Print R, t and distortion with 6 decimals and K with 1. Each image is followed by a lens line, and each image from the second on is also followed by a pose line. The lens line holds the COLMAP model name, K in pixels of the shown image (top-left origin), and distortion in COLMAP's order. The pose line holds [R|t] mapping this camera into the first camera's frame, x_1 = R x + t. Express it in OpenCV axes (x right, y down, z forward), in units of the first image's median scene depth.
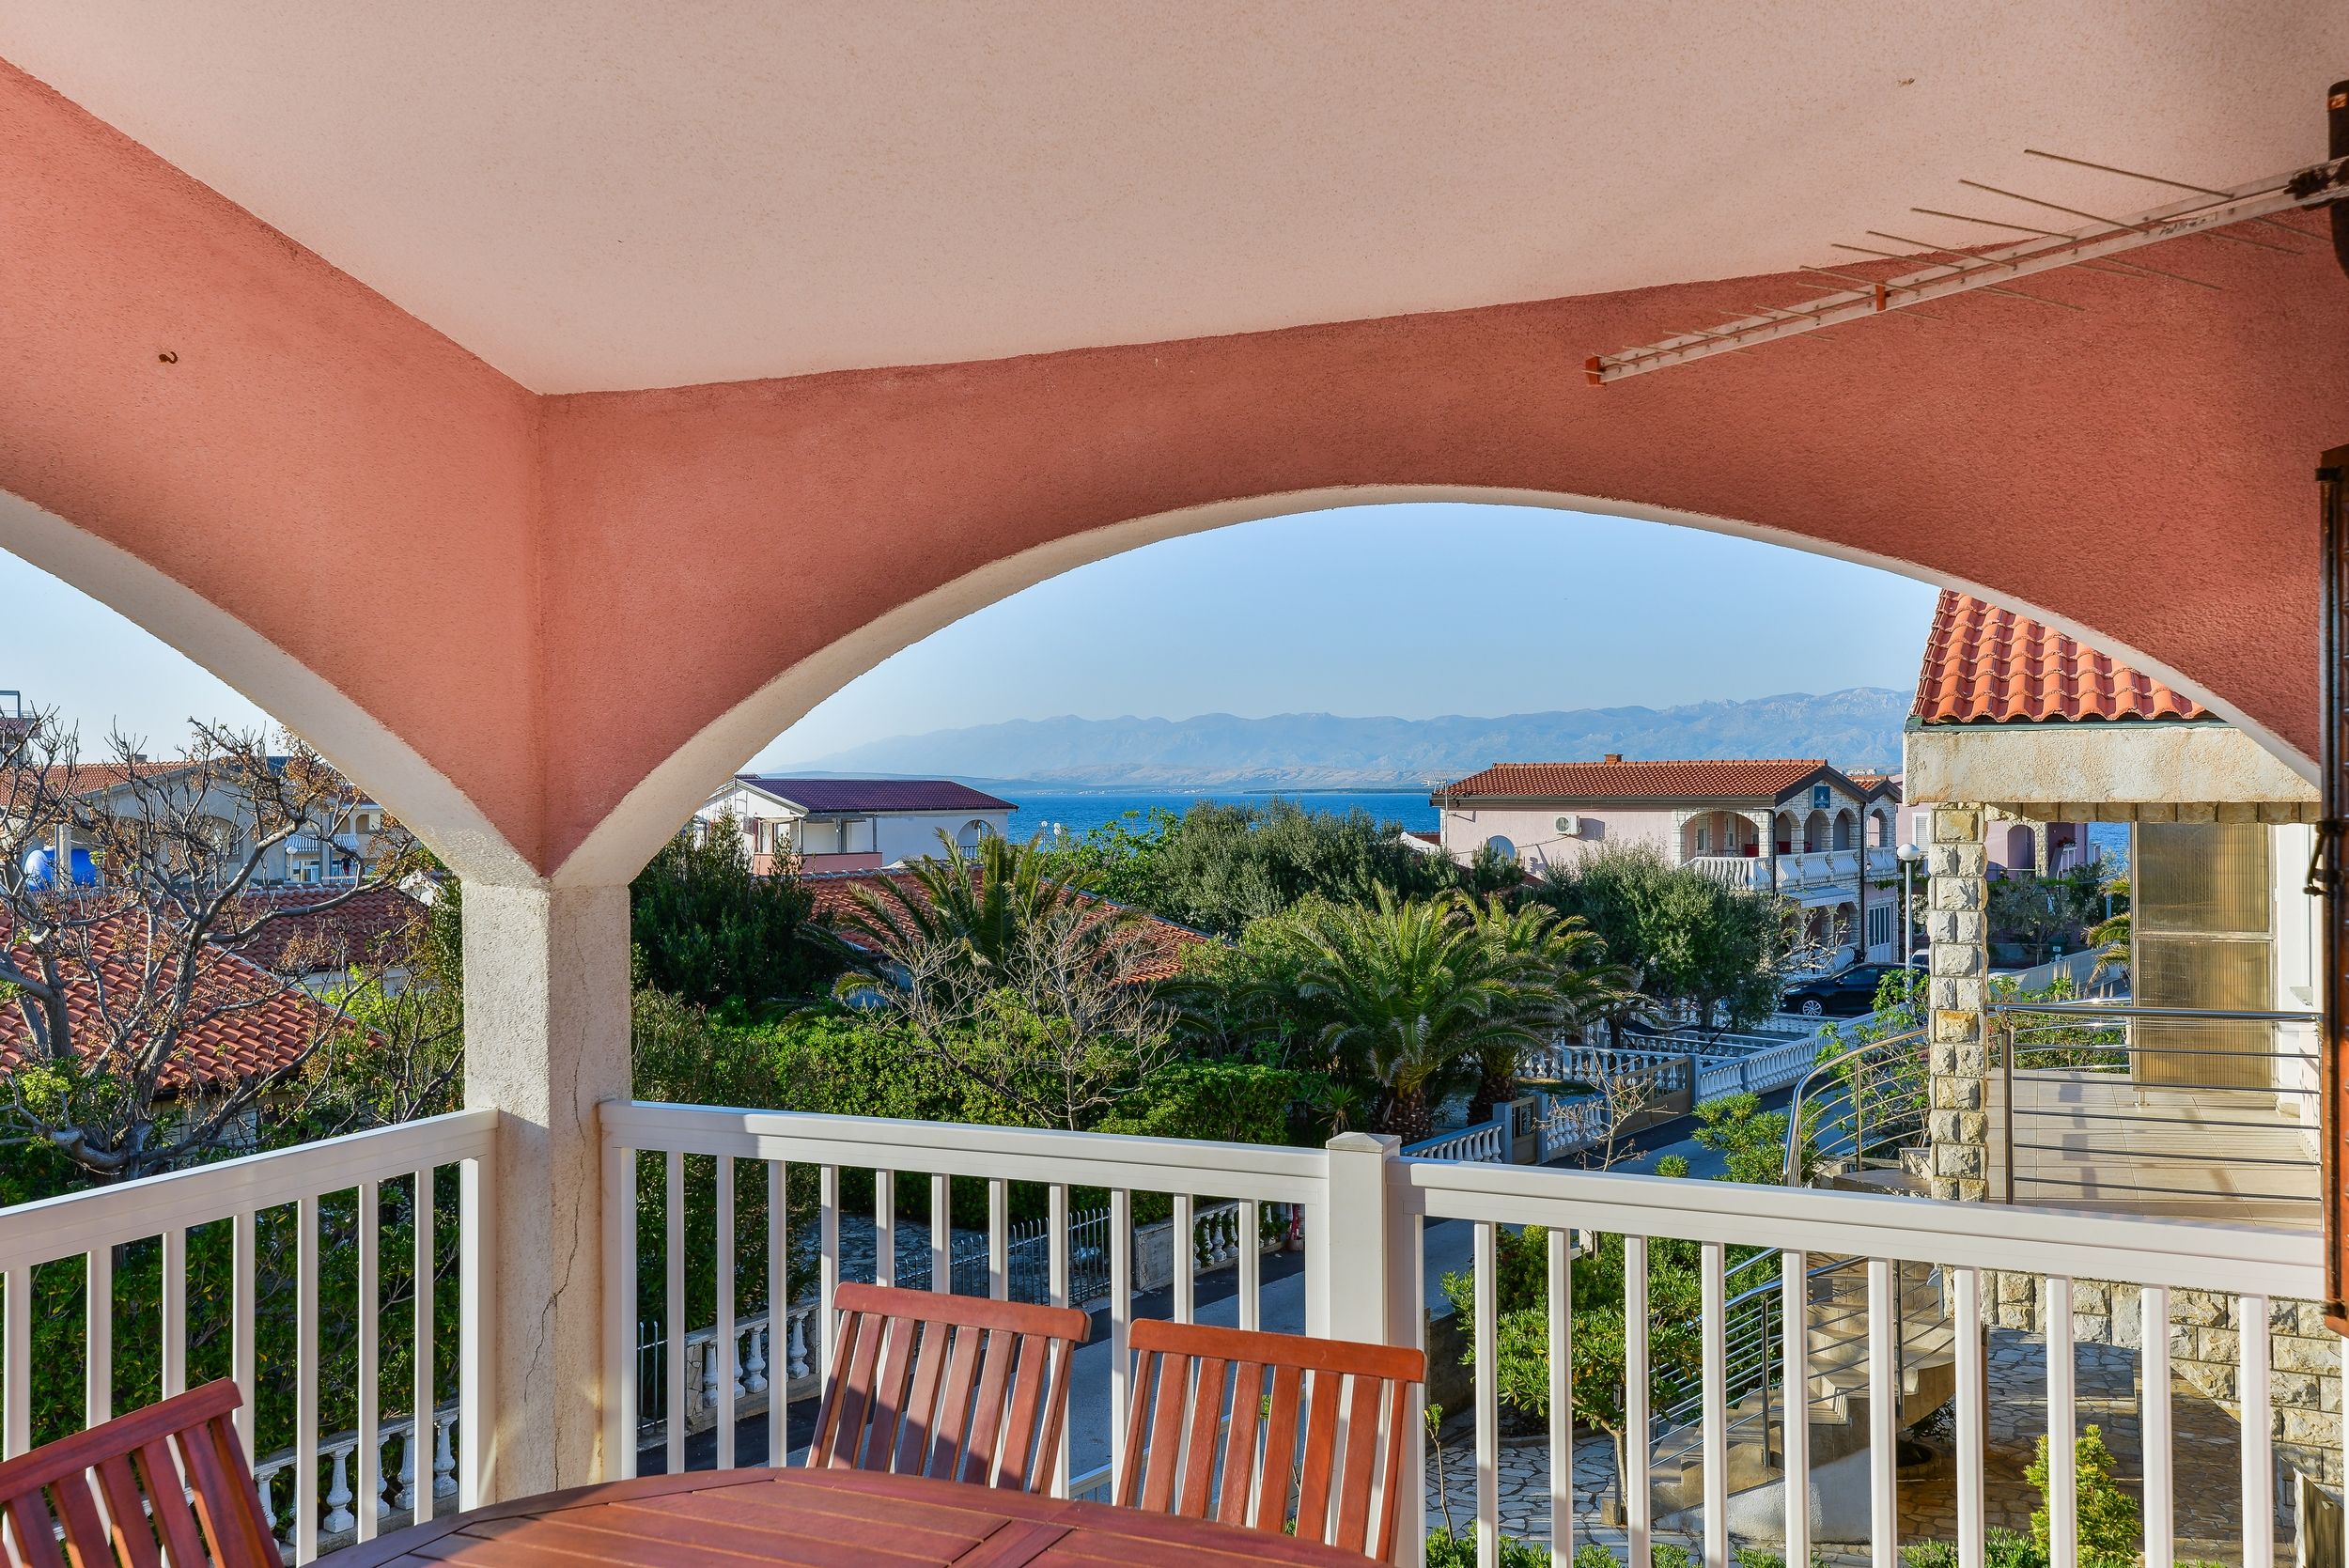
lens RADIAL K [[2005.0, 0, 1210.3], [0, 2005.0, 800.3], [0, 0, 1]] dist [0.059912, 0.002221]
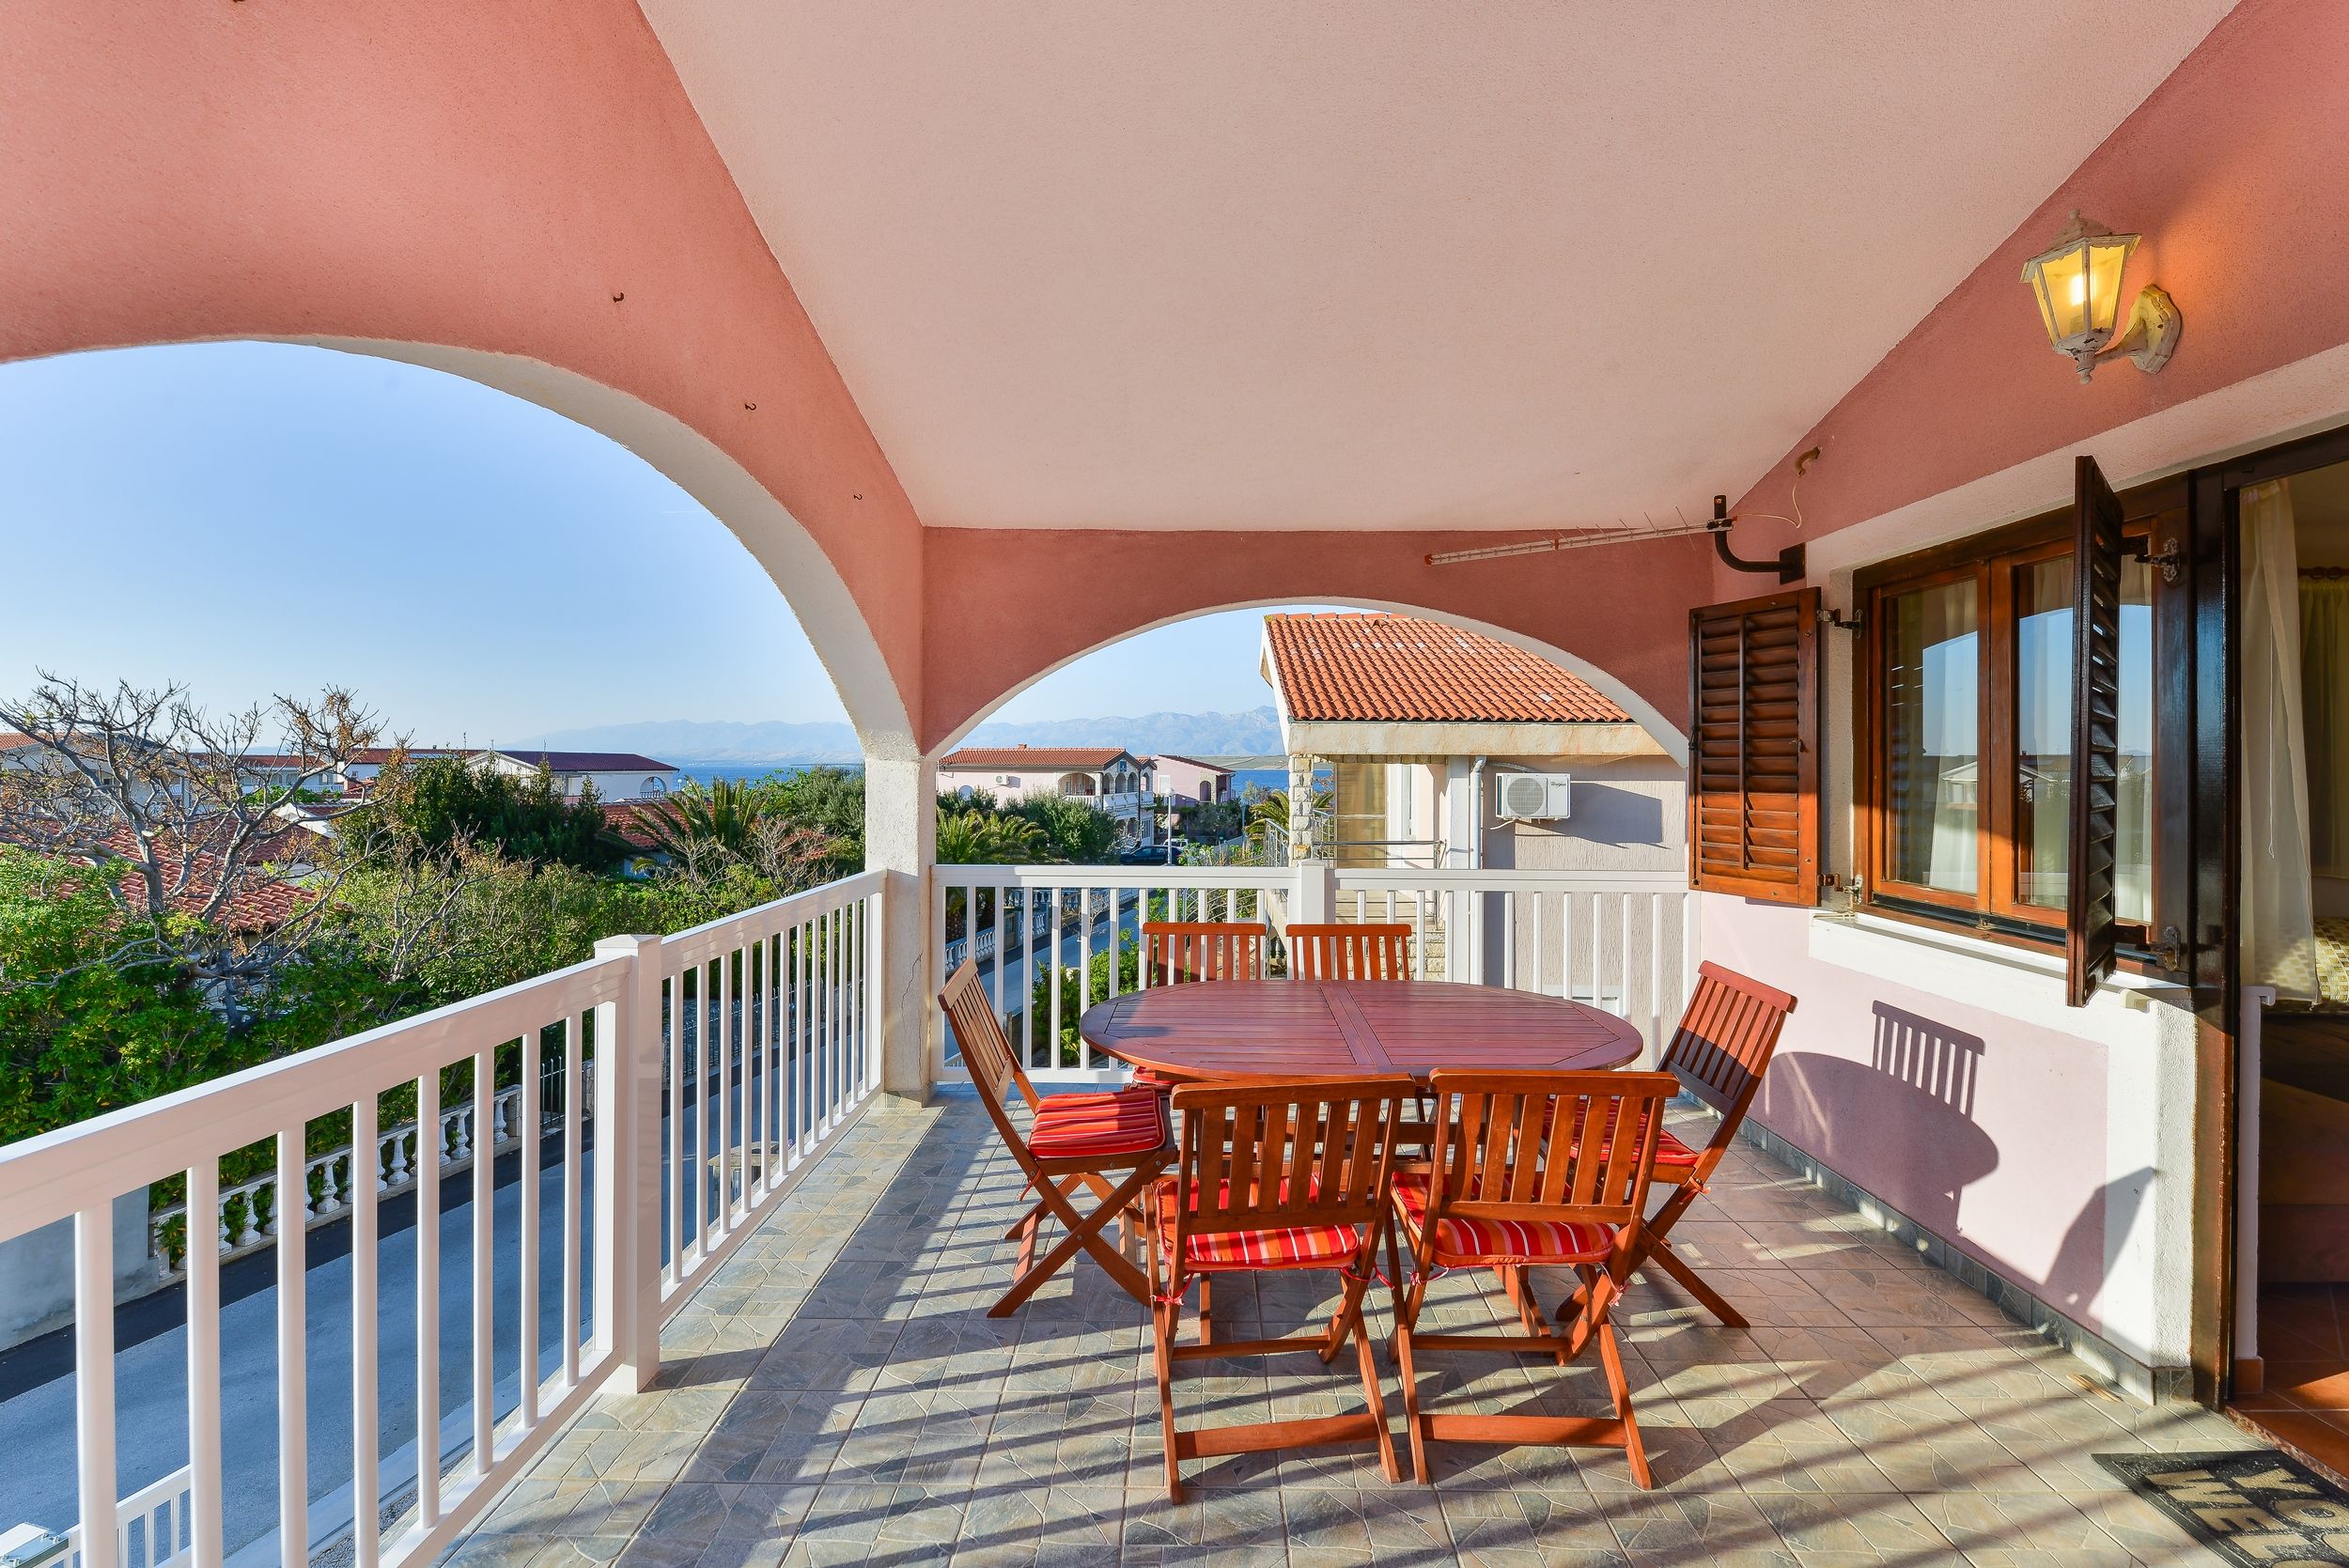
lens RADIAL K [[1050.0, 0, 1183.2], [0, 1050.0, 769.9], [0, 0, 1]] dist [0.007734, -0.009400]
pose [[0.917124, 0.007565, 0.398529, -0.236895], [-0.005714, 0.999967, -0.005831, 0.026415], [-0.398560, 0.003070, 0.917137, -0.049788]]
